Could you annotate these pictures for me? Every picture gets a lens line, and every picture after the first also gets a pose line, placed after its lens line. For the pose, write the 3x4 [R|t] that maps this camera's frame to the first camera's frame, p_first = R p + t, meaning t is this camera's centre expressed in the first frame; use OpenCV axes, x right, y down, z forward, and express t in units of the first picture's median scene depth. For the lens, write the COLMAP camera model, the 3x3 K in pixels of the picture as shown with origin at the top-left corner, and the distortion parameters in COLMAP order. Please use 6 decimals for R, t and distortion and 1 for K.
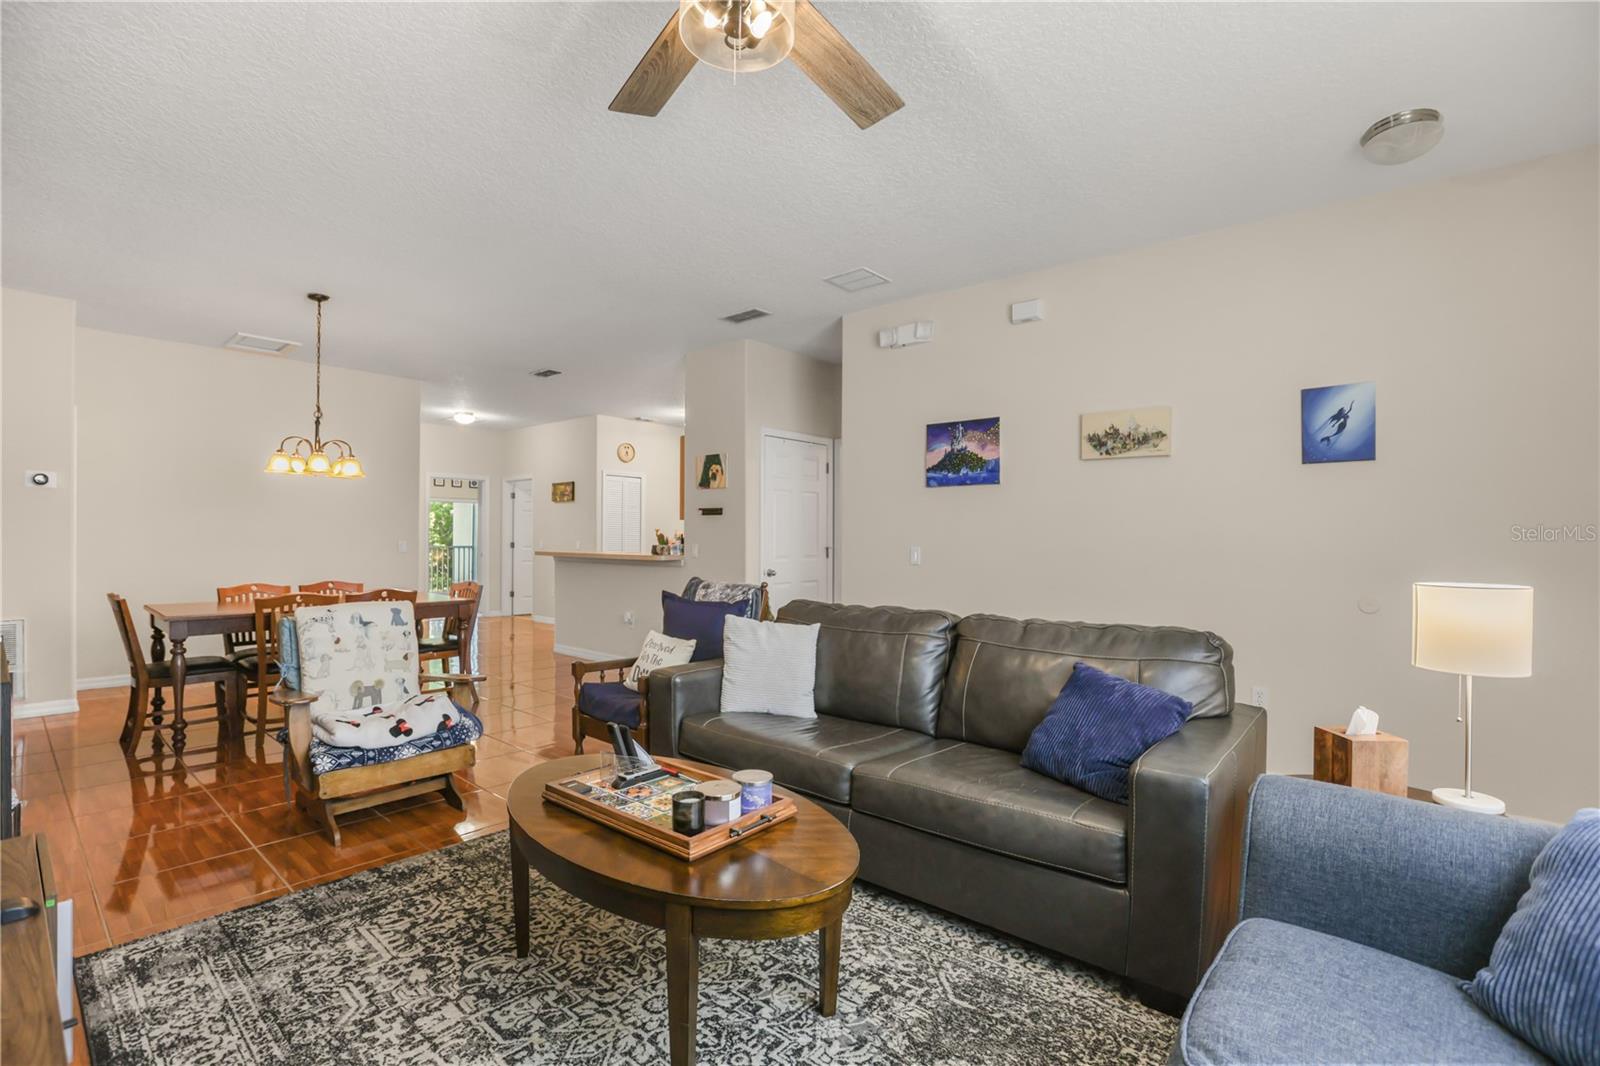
lens RADIAL K [[734.4, 0, 792.6], [0, 734.4, 537.8], [0, 0, 1]] dist [-0.053927, 0.016439]
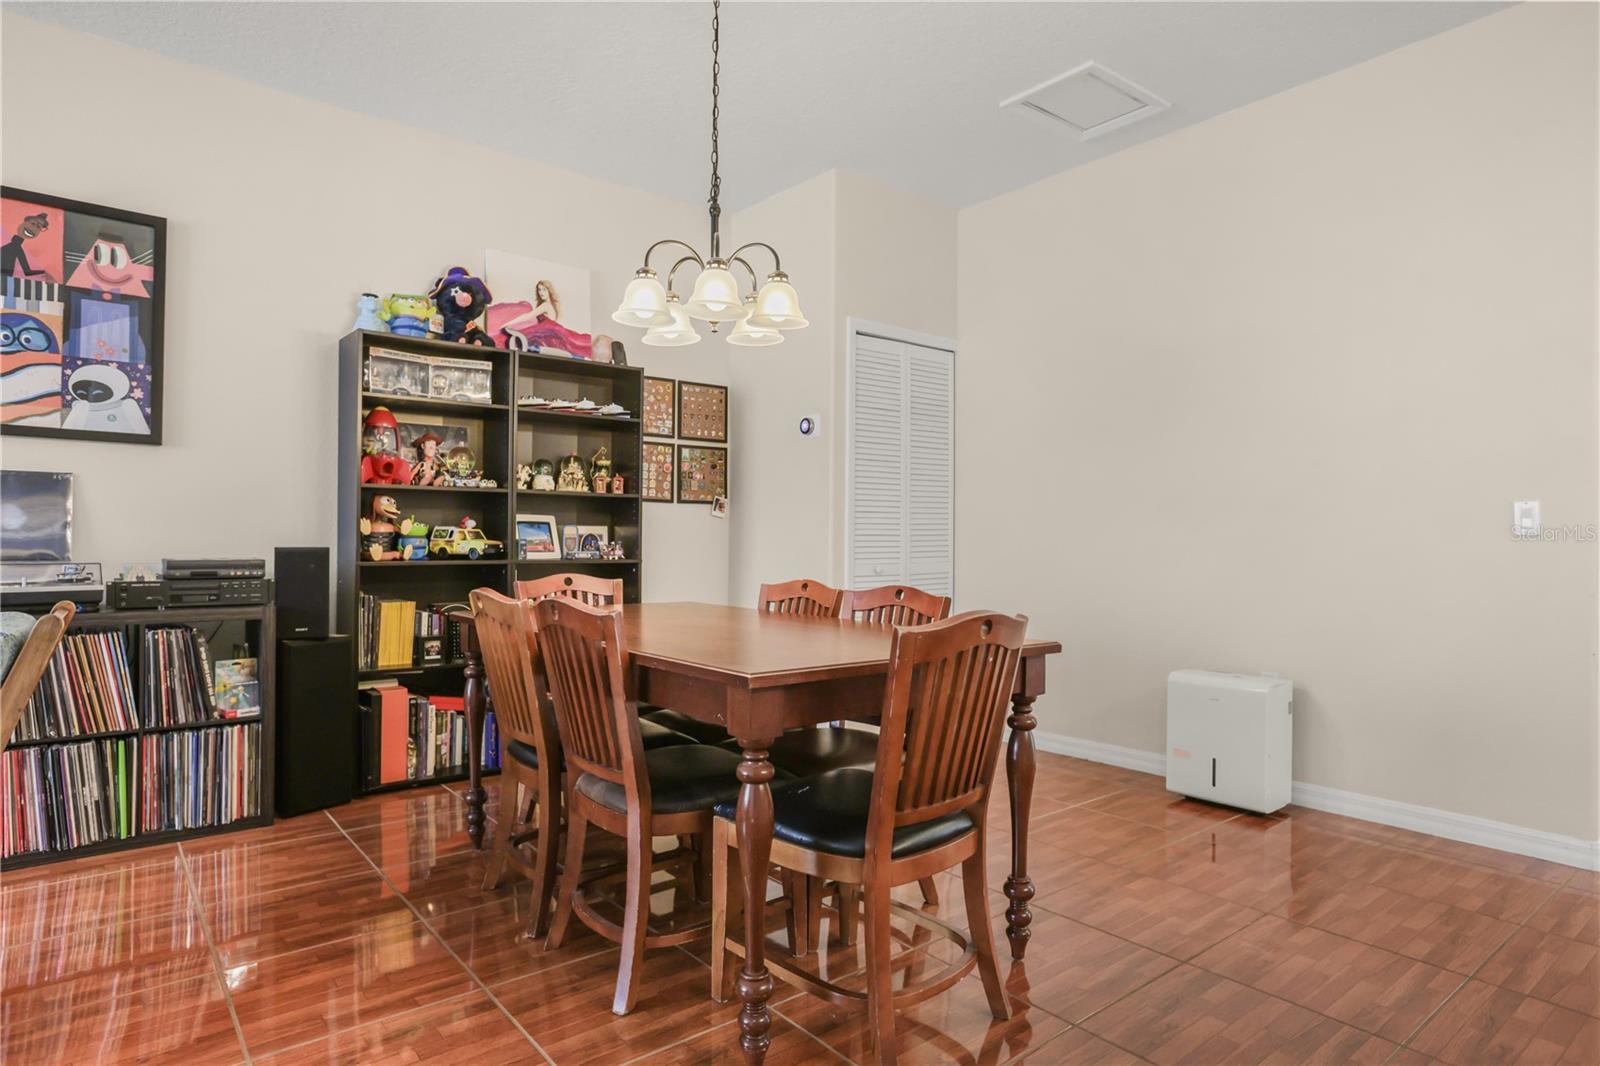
lens RADIAL K [[925.4, 0, 789.3], [0, 925.4, 527.8], [0, 0, 1]] dist [0.008609, 0.008020]
pose [[-0.171372, -0.020734, -0.984988, -0.222997], [-0.005195, 0.999784, -0.020142, 0.092979], [0.985193, 0.001666, -0.171442, 2.432226]]
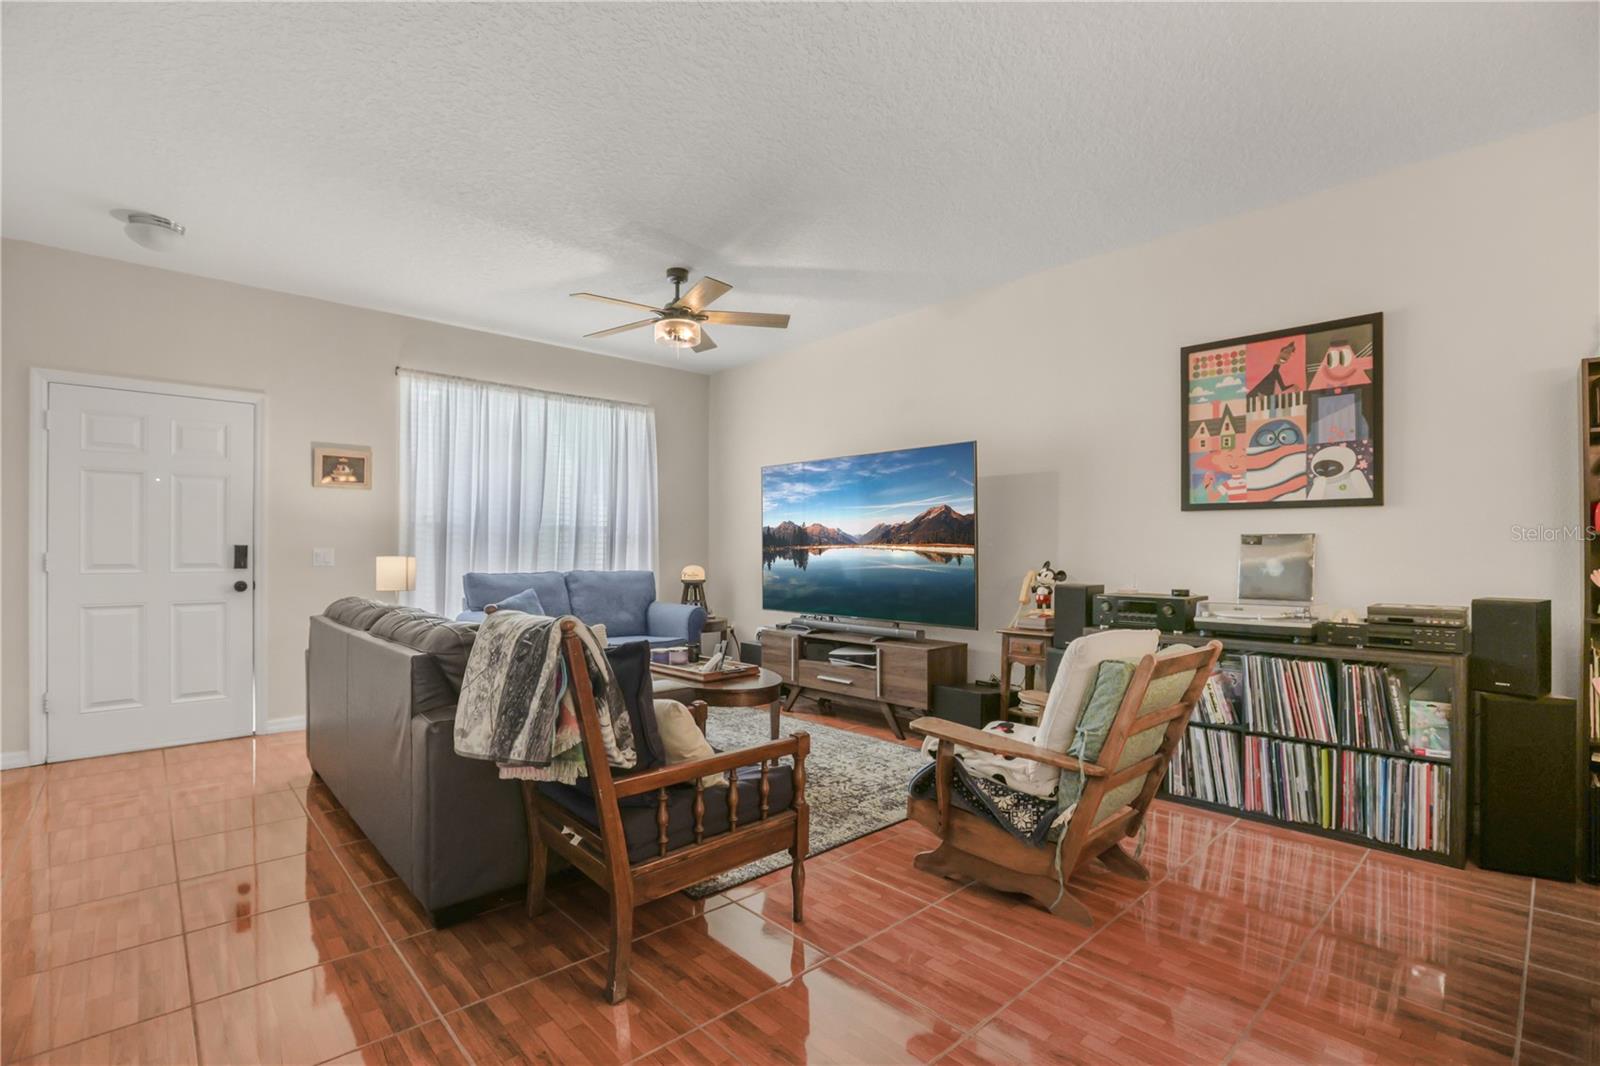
lens RADIAL K [[734.4, 0, 789.8], [0, 734.4, 549.0], [0, 0, 1]] dist [-0.053927, 0.016439]
pose [[-0.993498, -0.007204, 0.113624, -0.578053], [-0.007919, 0.999952, -0.005849, 0.031091], [-0.113577, -0.006710, -0.993507, 2.645834]]
